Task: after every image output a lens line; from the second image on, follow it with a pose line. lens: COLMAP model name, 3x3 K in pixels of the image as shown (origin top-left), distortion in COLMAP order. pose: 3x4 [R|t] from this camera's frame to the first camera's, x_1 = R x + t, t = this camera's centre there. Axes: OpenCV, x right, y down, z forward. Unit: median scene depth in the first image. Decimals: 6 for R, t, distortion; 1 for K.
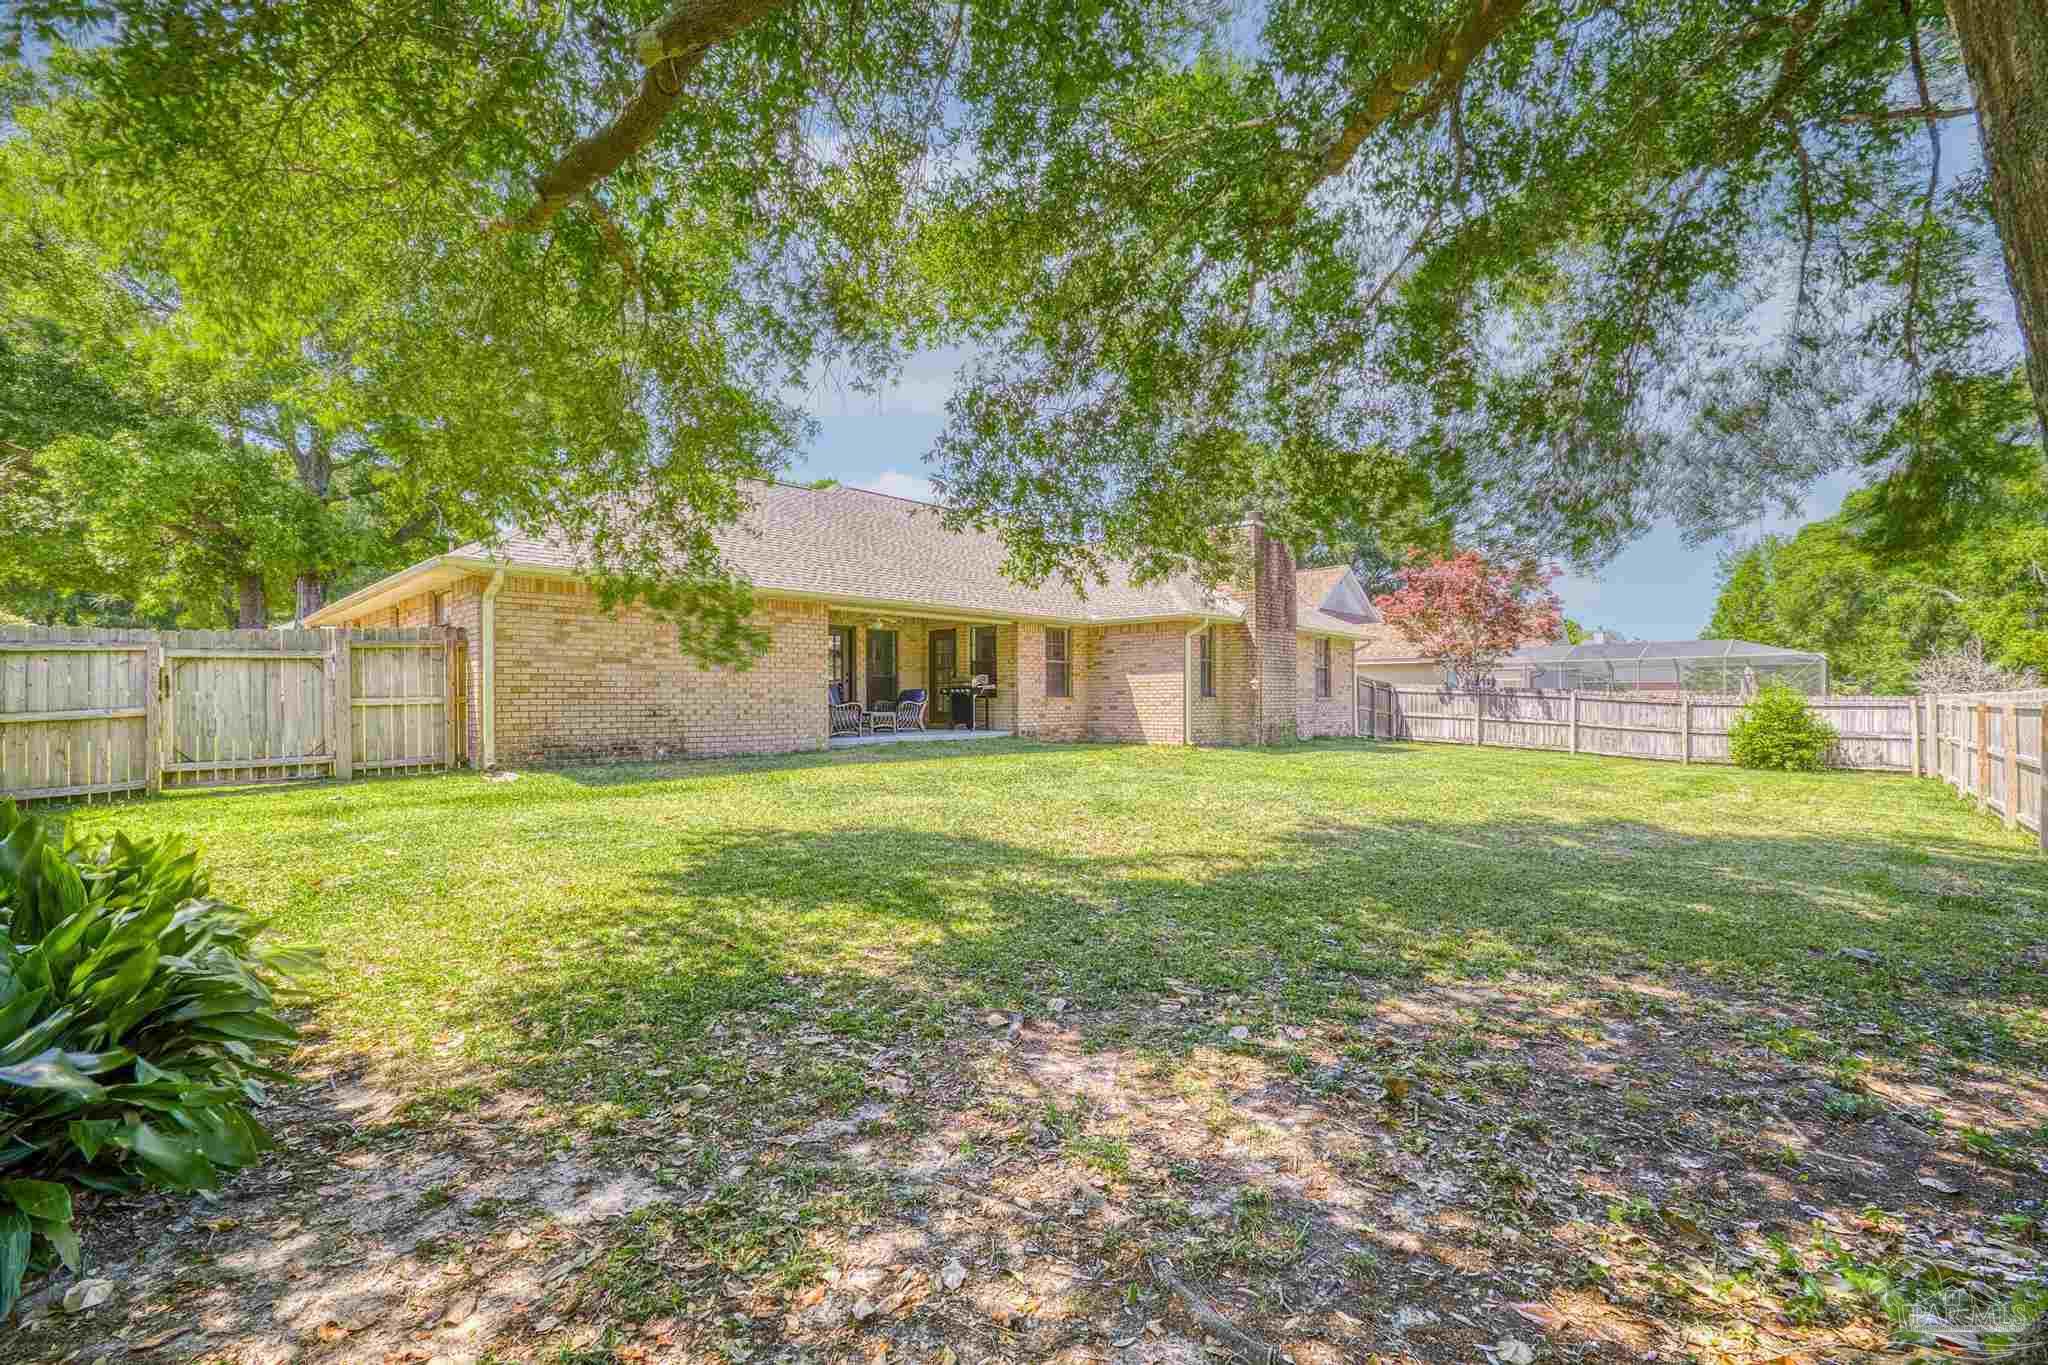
lens RADIAL K [[889.6, 0, 1020.0], [0, 889.6, 698.5], [0, 0, 1]] dist [-0.053671, 0.021569]
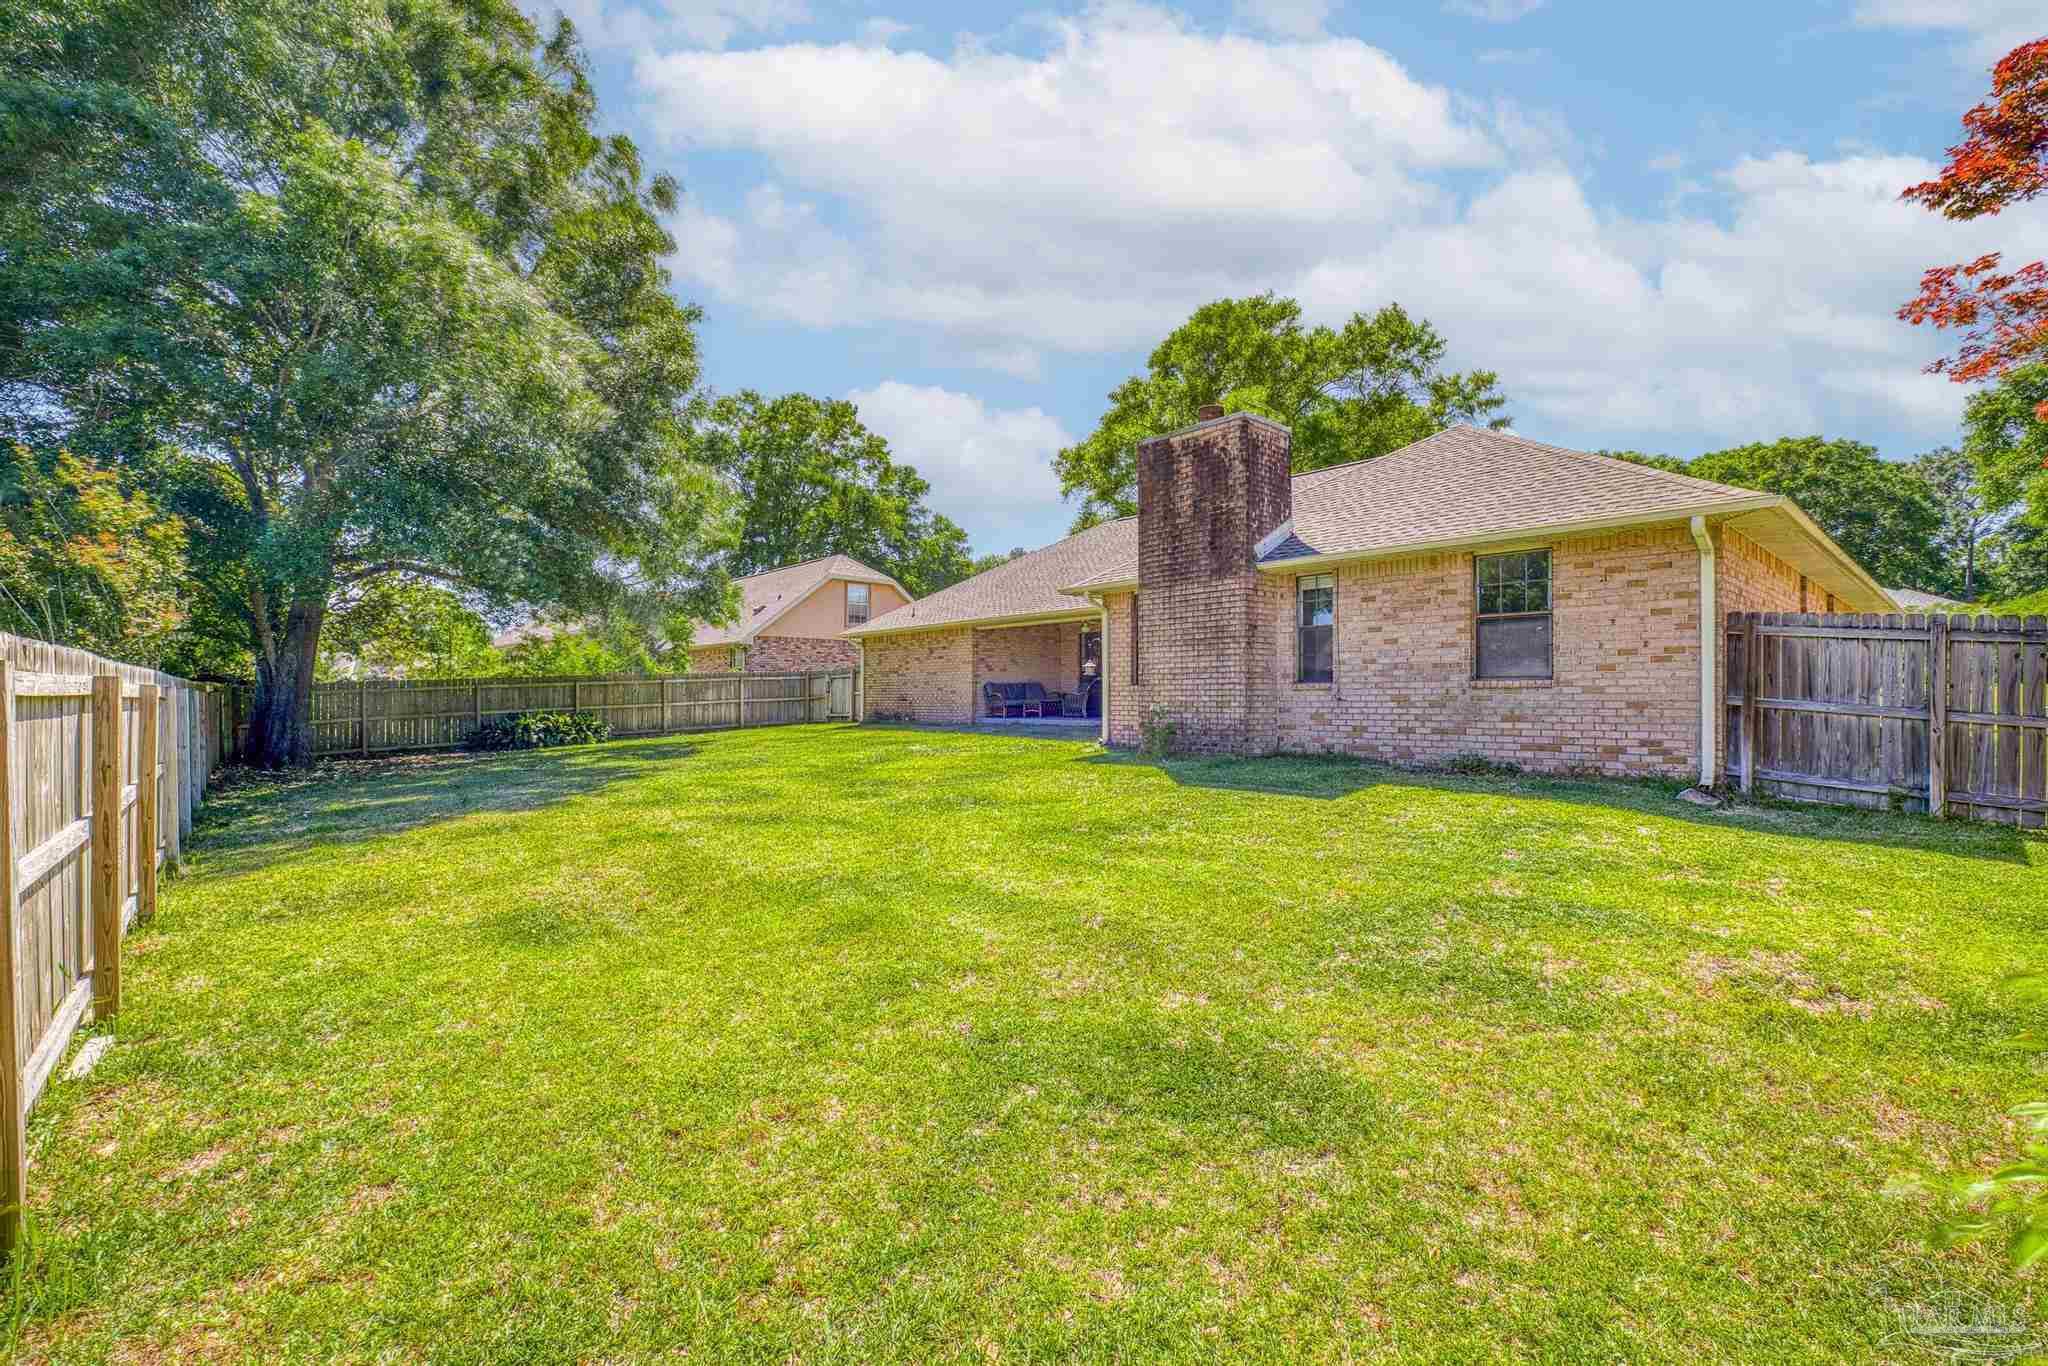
lens RADIAL K [[889.6, 0, 1020.0], [0, 889.6, 699.0], [0, 0, 1]] dist [-0.053671, 0.021569]
pose [[-0.105354, 0.005455, -0.994420, 1.019549], [0.005020, 0.999975, 0.004953, 0.006158], [0.994422, -0.004470, -0.105379, 1.004271]]
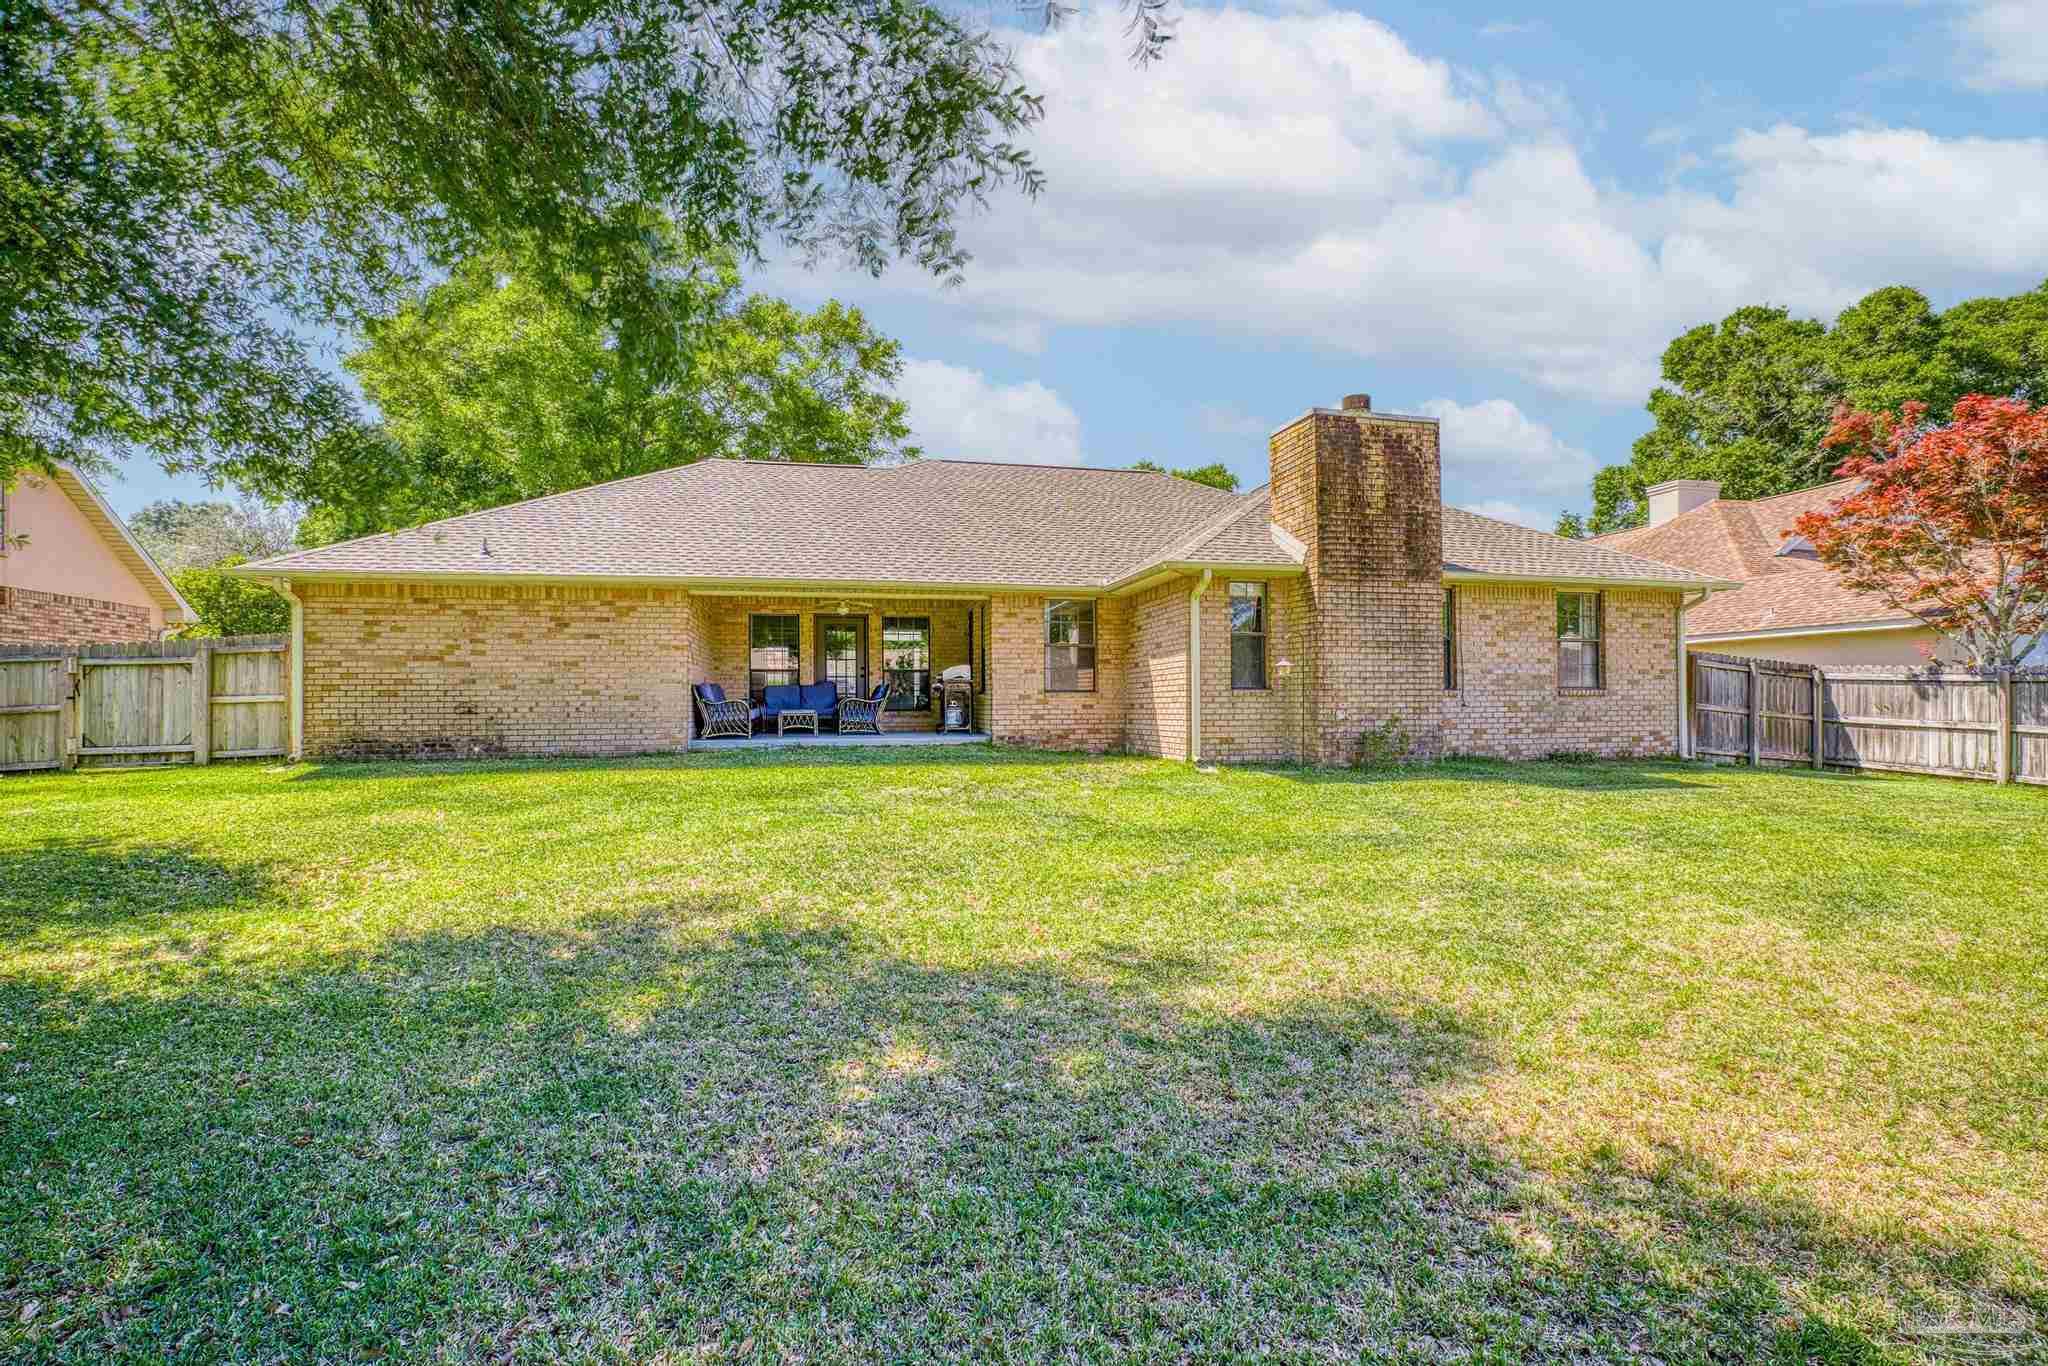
lens RADIAL K [[889.6, 0, 1020.0], [0, 889.6, 699.0], [0, 0, 1]] dist [-0.053671, 0.021569]
pose [[0.821725, -0.002995, -0.569877, 0.454643], [0.003928, 0.999992, 0.000409, 0.004013], [0.569871, -0.002575, 0.821730, 0.377401]]
